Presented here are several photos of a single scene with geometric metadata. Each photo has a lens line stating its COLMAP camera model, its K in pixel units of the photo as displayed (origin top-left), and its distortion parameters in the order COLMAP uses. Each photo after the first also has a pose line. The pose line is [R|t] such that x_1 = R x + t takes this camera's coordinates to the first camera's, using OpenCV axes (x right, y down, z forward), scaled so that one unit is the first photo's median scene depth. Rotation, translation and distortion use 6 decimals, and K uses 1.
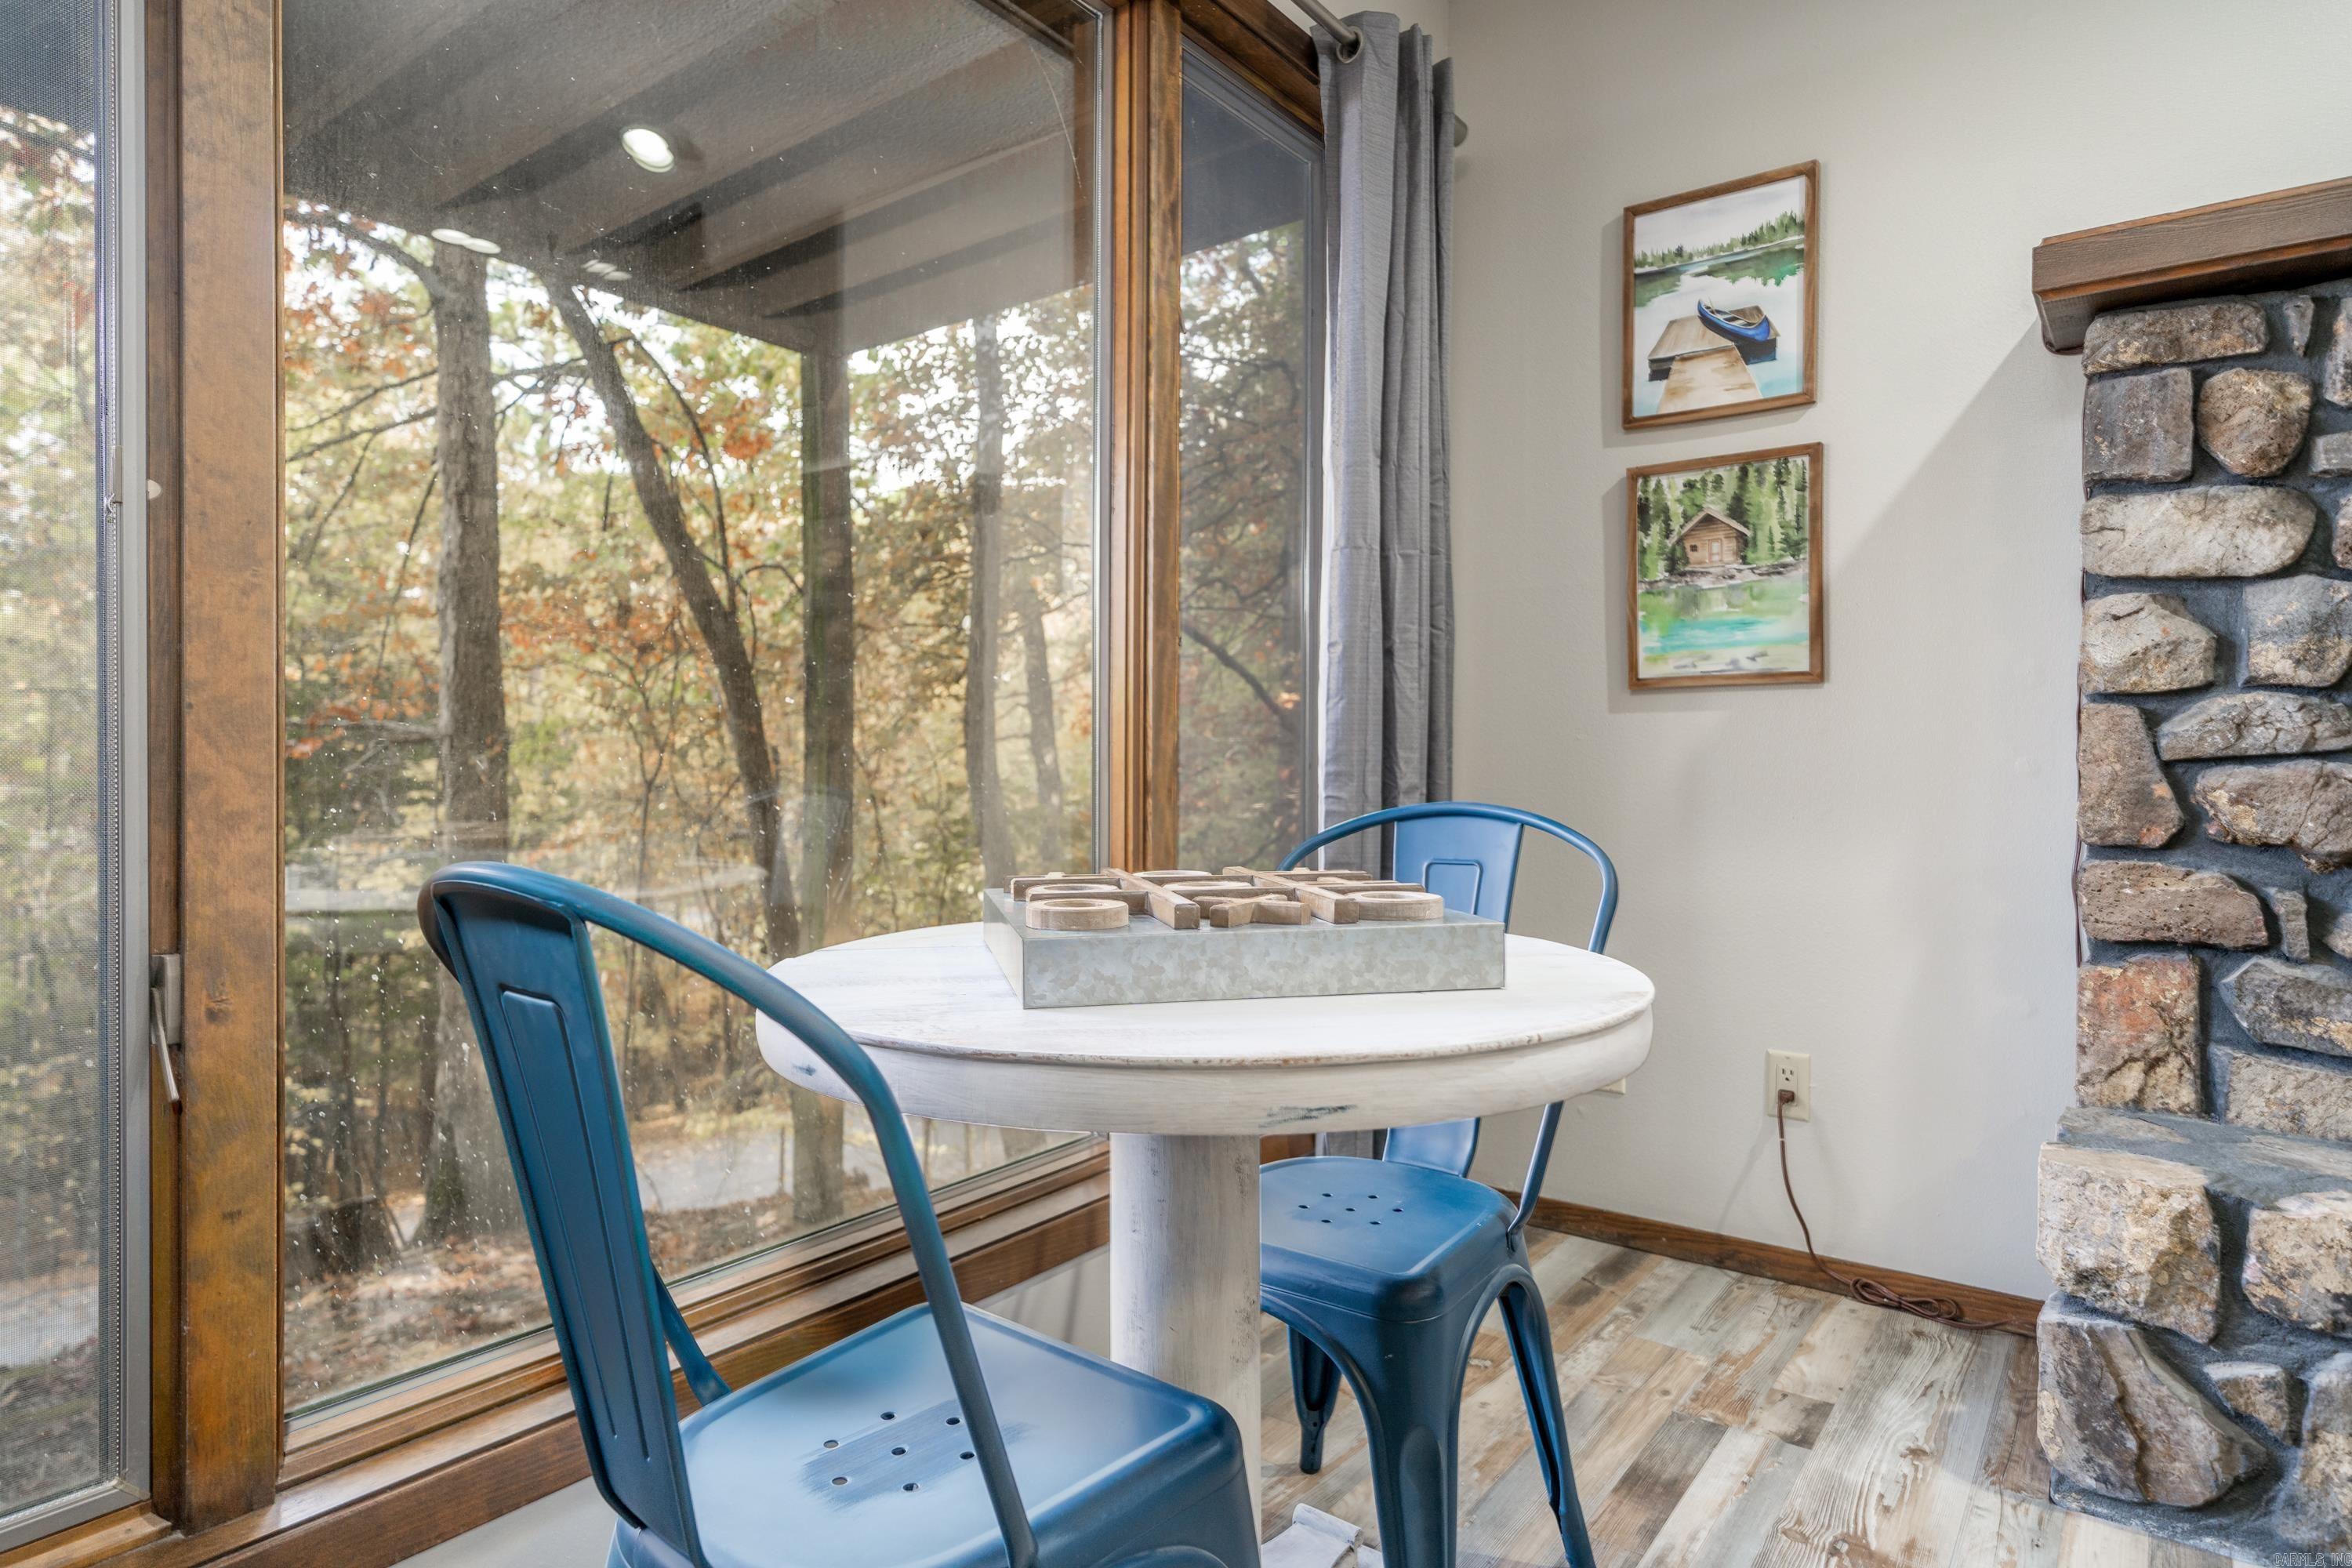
lens RADIAL K [[1296.6, 0, 1176.0], [0, 1296.6, 784.0], [0, 0, 1]] dist [-0.001059, -0.000370]
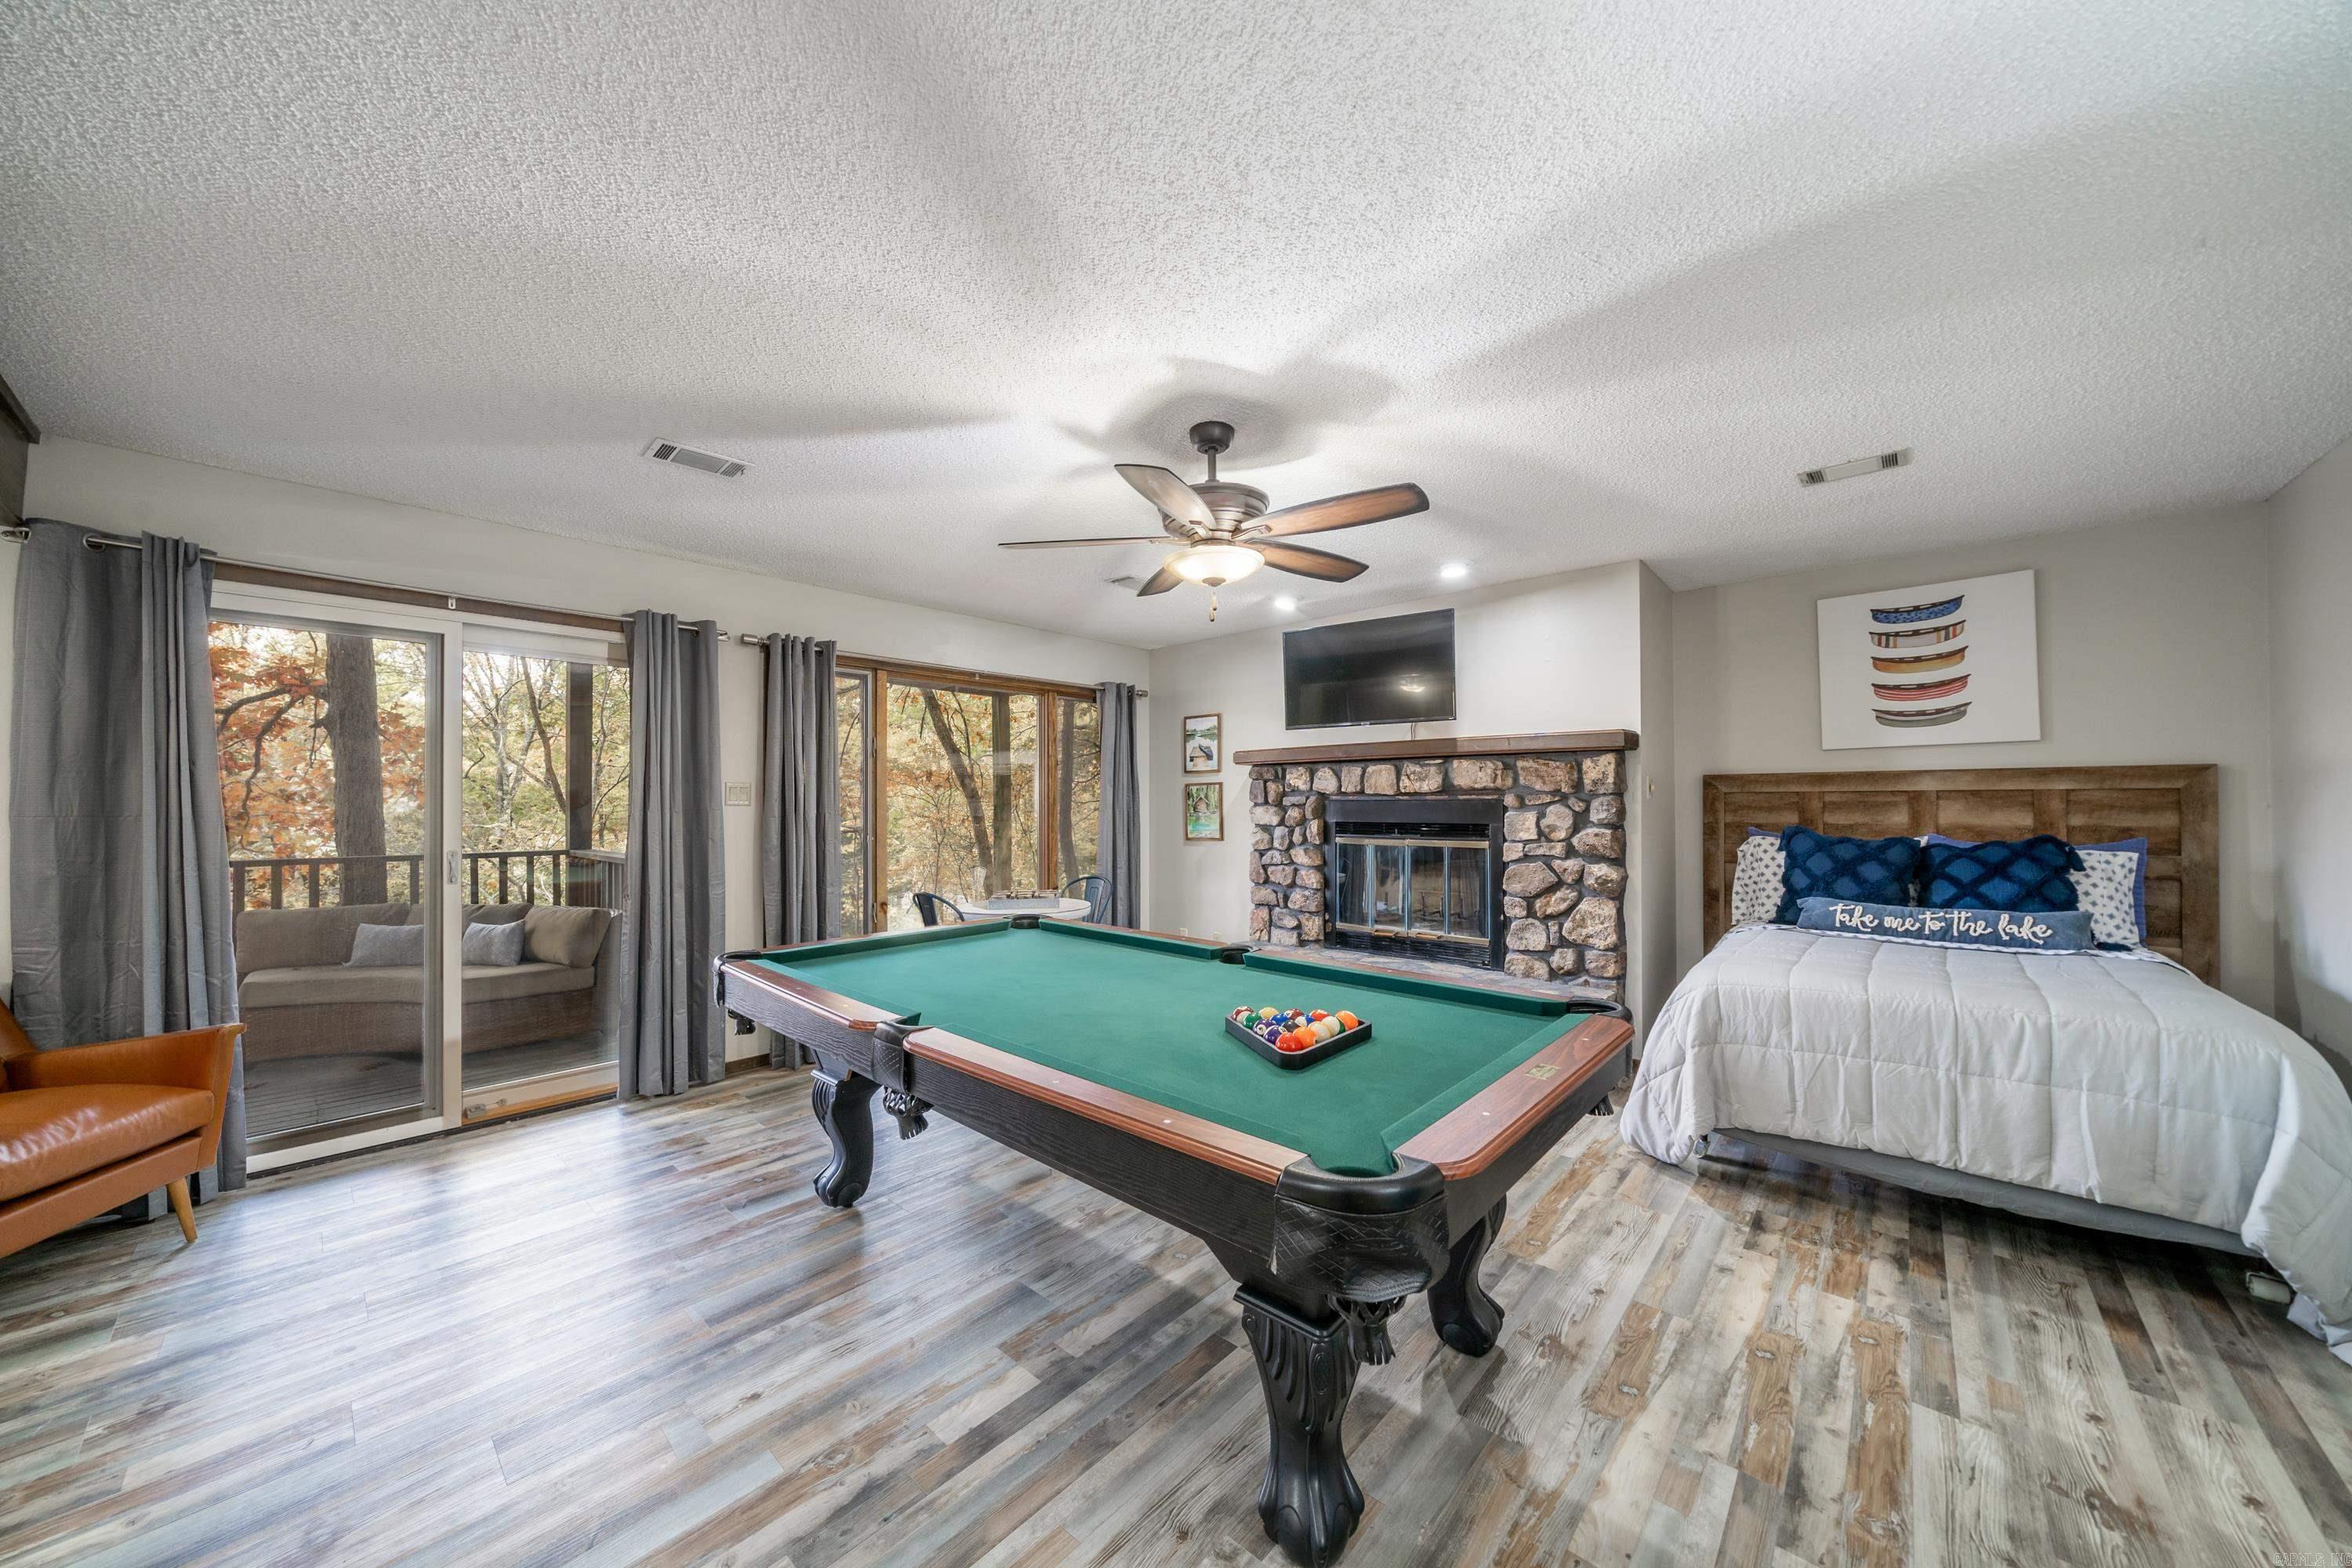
lens RADIAL K [[812.0, 0, 1187.0], [0, 812.0, 795.8], [0, 0, 1]] dist [-0.006301, 0.000369]
pose [[0.996268, -0.008684, -0.085880, 0.605955], [0.006420, 0.999625, -0.026607, -0.152017], [0.086079, 0.025956, 0.995950, -1.538117]]
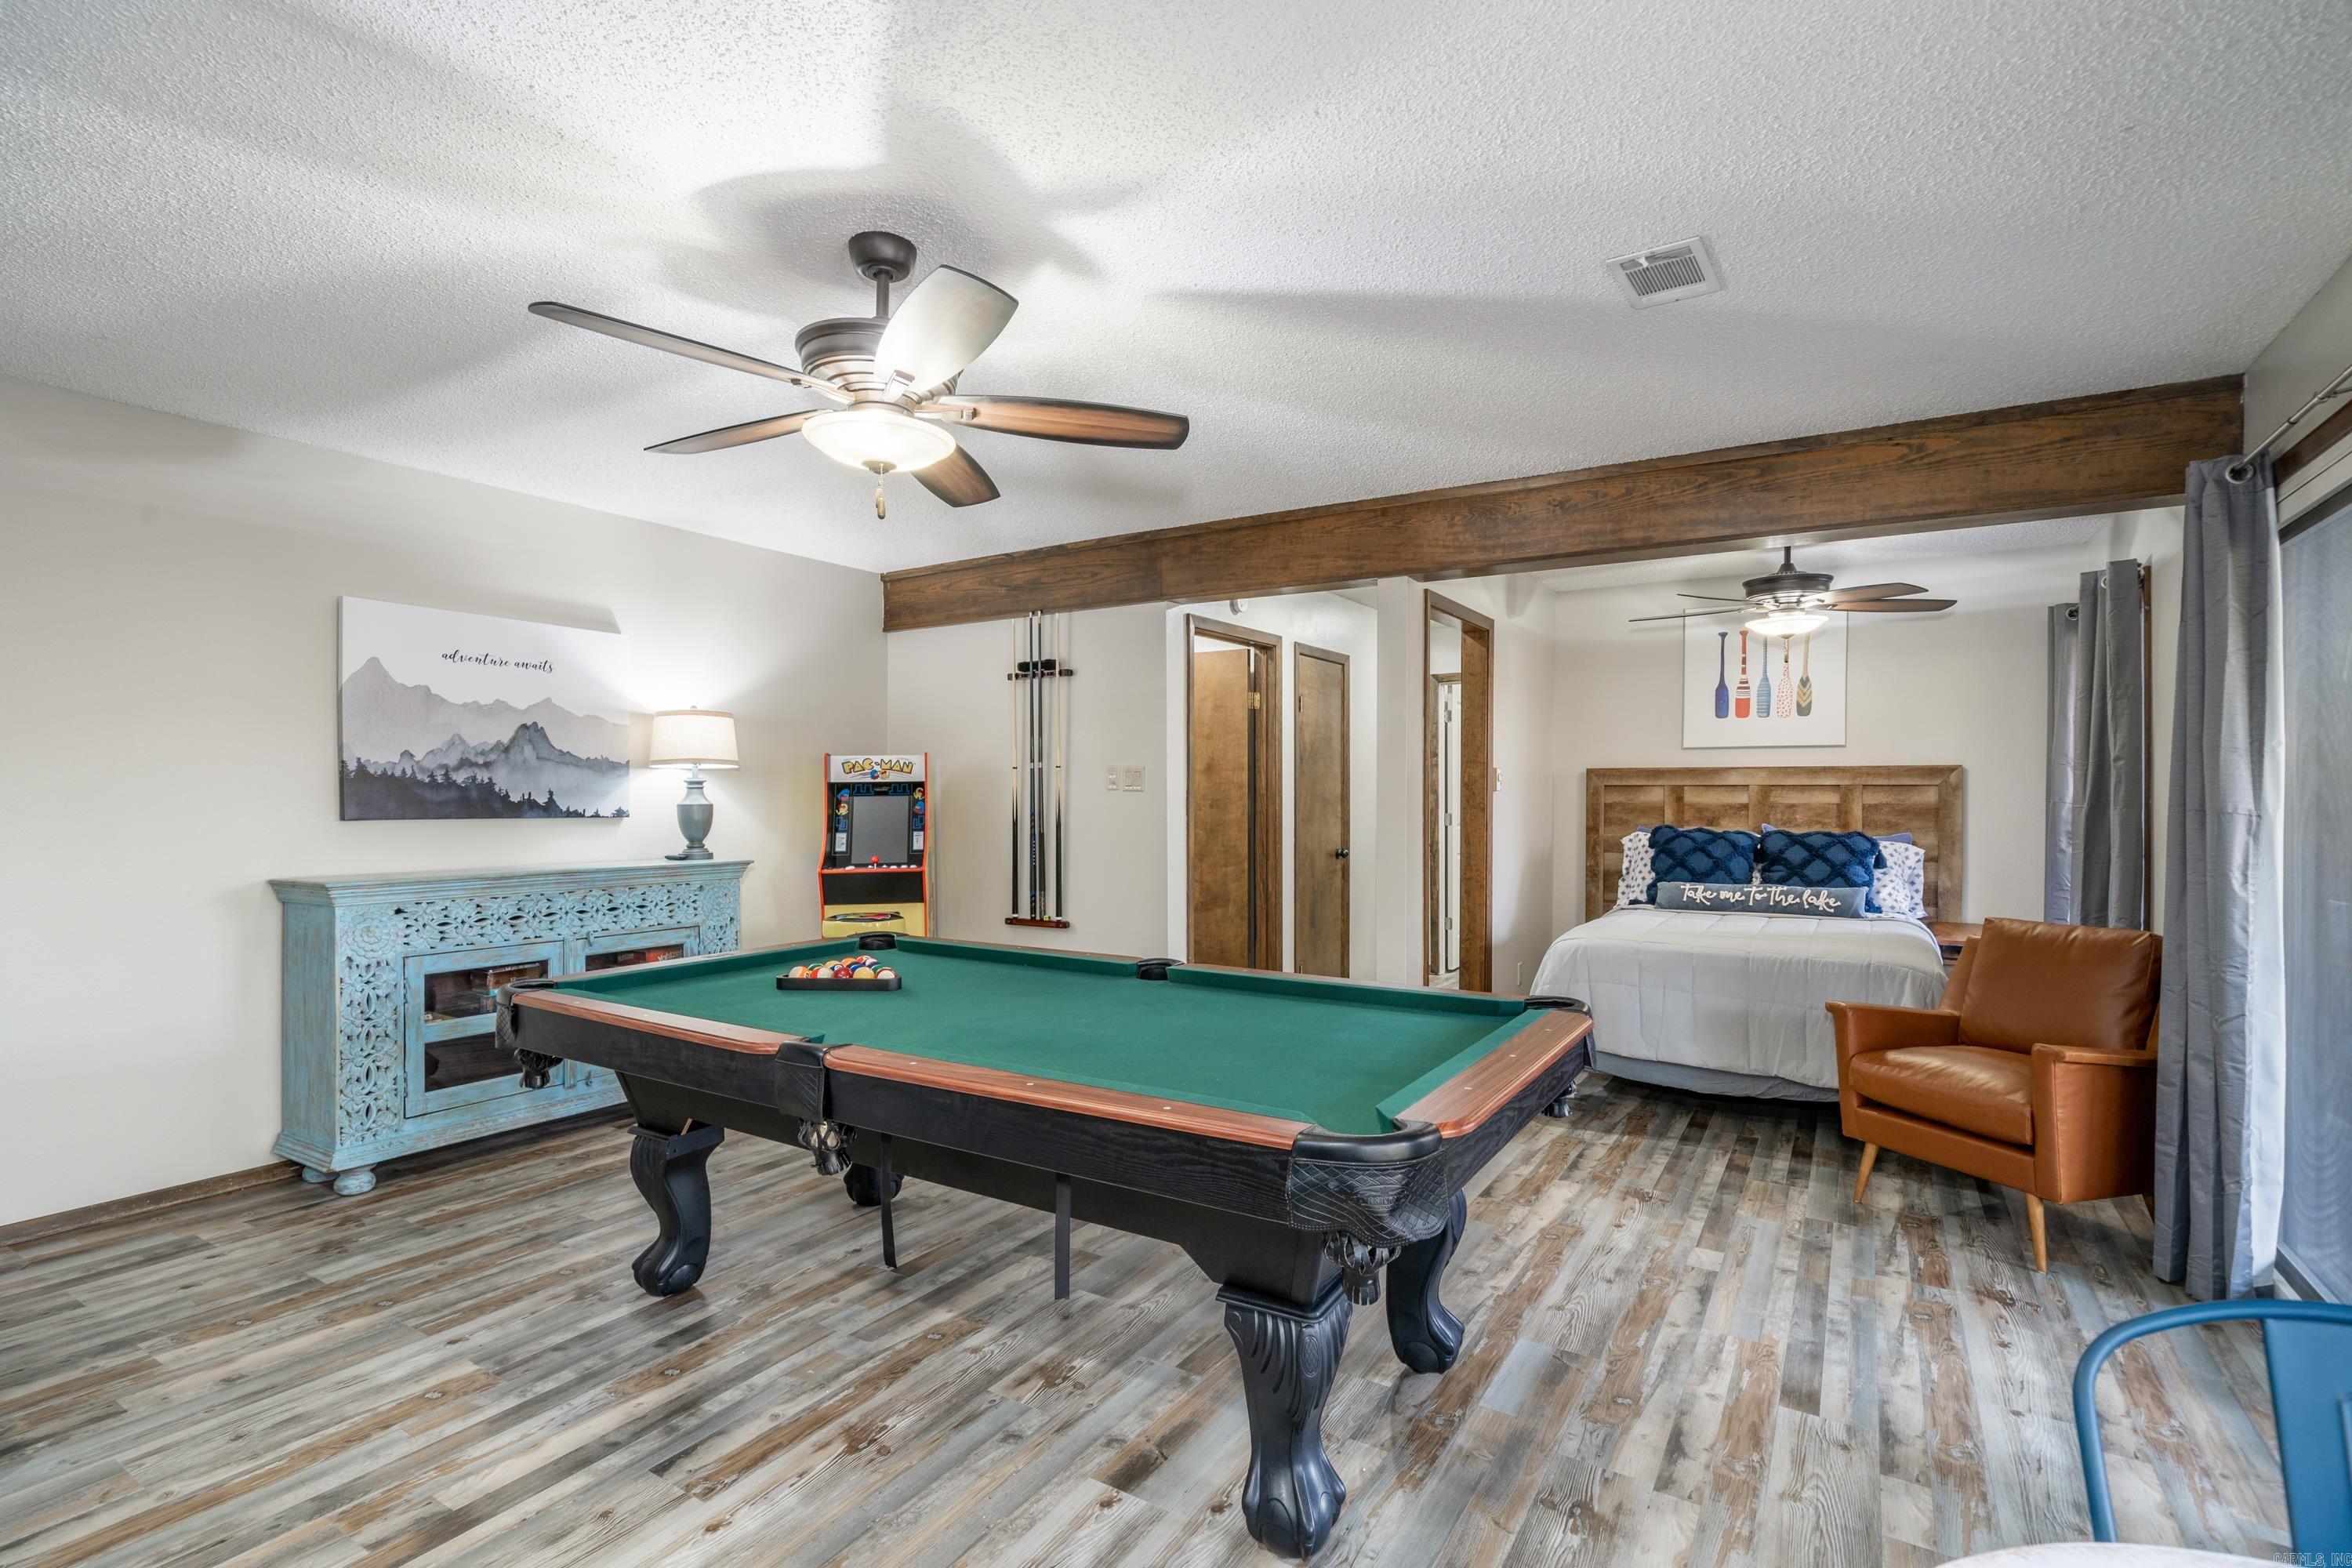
lens RADIAL K [[1052.4, 0, 1187.4], [0, 1052.4, 797.2], [0, 0, 1]] dist [0.001903, -0.000159]
pose [[-0.995861, -0.009517, -0.090392, 0.328044], [-0.011625, 0.999672, 0.022824, -0.196132], [0.090145, 0.023780, -0.995645, 0.720456]]
